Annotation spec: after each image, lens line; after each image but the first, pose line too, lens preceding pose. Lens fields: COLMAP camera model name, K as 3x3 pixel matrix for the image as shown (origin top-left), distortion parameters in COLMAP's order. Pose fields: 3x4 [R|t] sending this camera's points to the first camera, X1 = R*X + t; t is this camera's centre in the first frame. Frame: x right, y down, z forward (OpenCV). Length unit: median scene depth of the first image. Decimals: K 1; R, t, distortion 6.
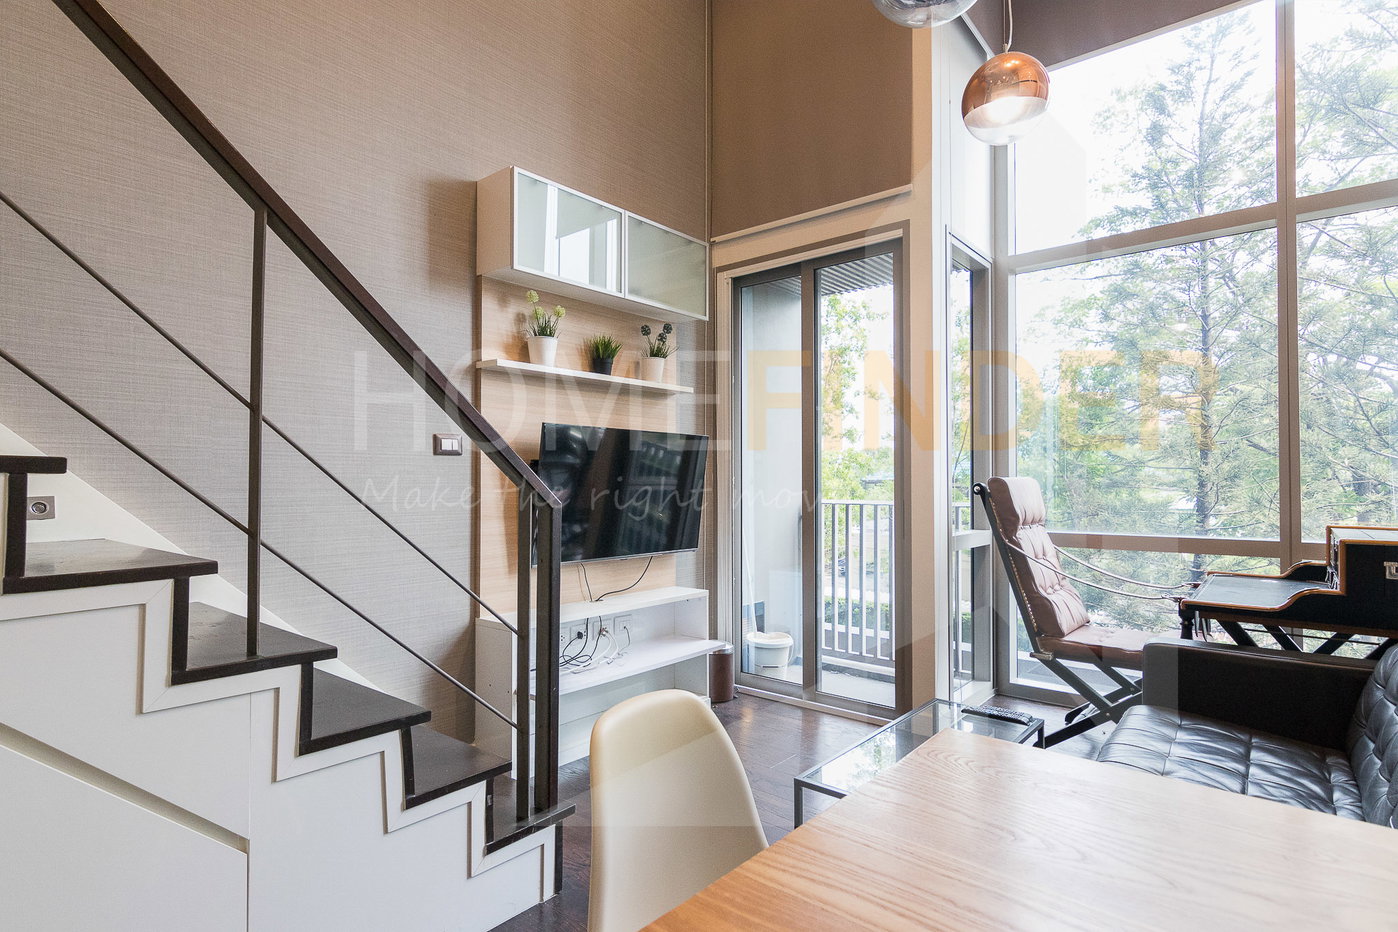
lens RADIAL K [[727.3, 0, 693.5], [0, 727.3, 466.7], [0, 0, 1]] dist [-0.001720, -0.000273]
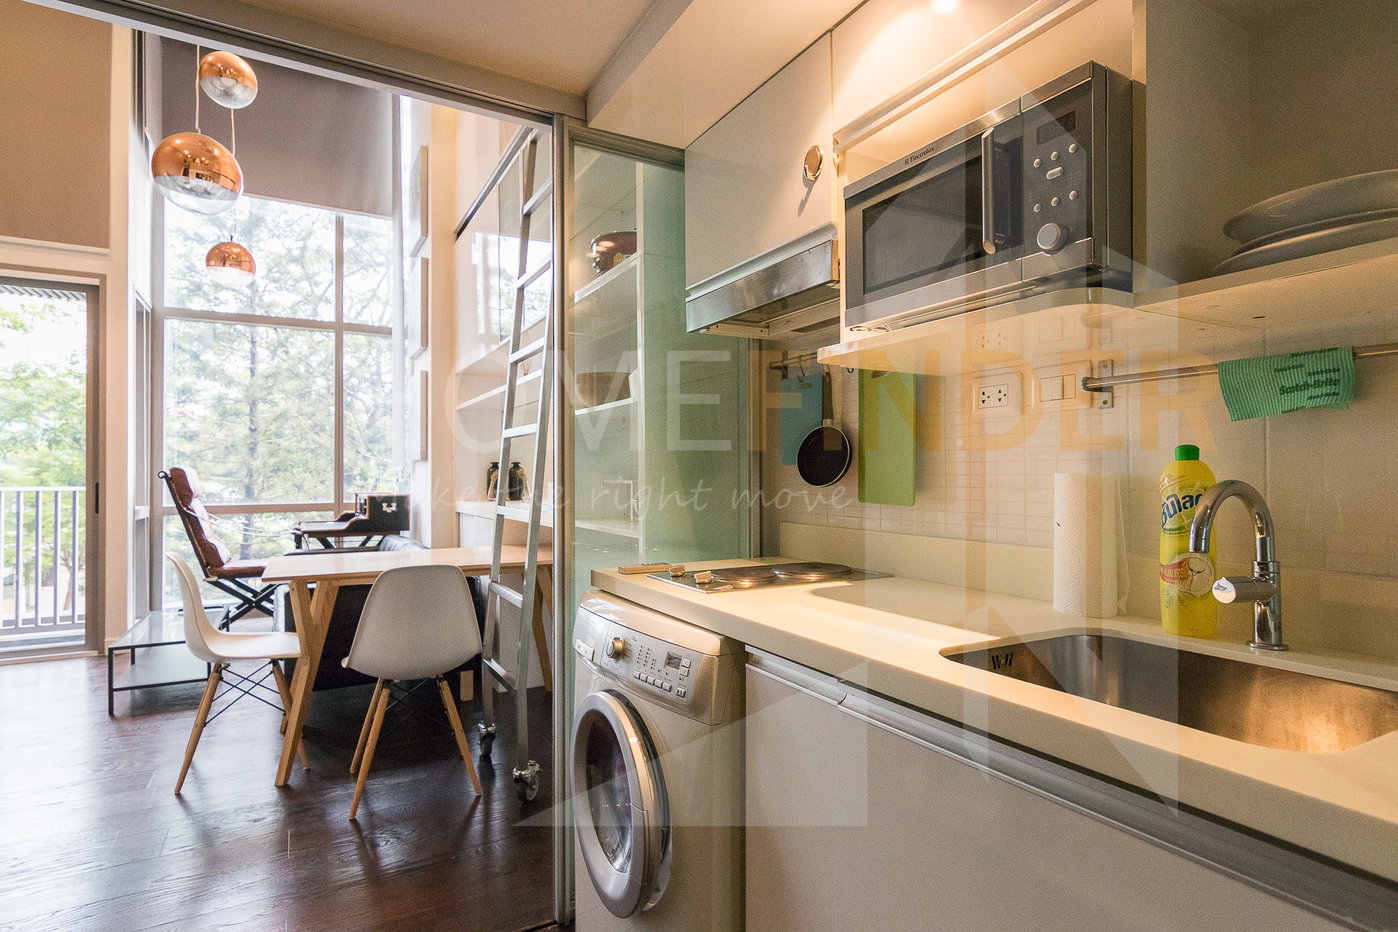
lens RADIAL K [[727.3, 0, 693.5], [0, 727.3, 466.7], [0, 0, 1]] dist [-0.001720, -0.000273]
pose [[0.365618, 0.007950, 0.930731, -0.582549], [-0.015044, 0.999883, -0.002631, 0.002010], [-0.930643, -0.013040, 0.365695, -0.532193]]
